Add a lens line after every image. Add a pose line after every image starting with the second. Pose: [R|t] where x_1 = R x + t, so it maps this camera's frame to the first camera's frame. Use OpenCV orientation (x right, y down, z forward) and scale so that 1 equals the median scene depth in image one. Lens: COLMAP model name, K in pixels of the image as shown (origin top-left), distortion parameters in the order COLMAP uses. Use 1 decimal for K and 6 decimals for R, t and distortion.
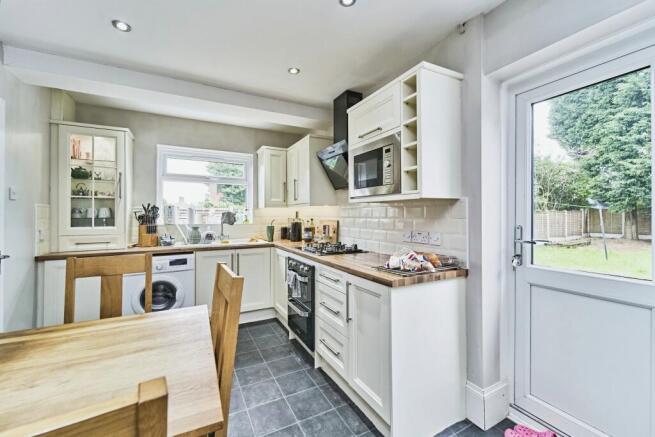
lens RADIAL K [[271.3, 0, 328.6], [0, 271.3, 213.9], [0, 0, 1]] dist [0.000381, 0.000063]
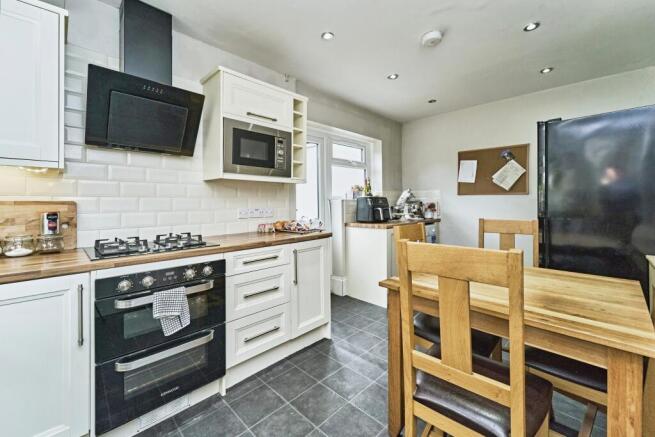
lens RADIAL K [[269.3, 0, 329.1], [0, 269.3, 203.4], [0, 0, 1]] dist [-0.000507, -0.000063]
pose [[-0.302143, -0.005742, 0.953245, -1.003856], [0.002641, 0.999973, 0.006861, 0.041027], [-0.953259, 0.004590, -0.302119, 1.128853]]
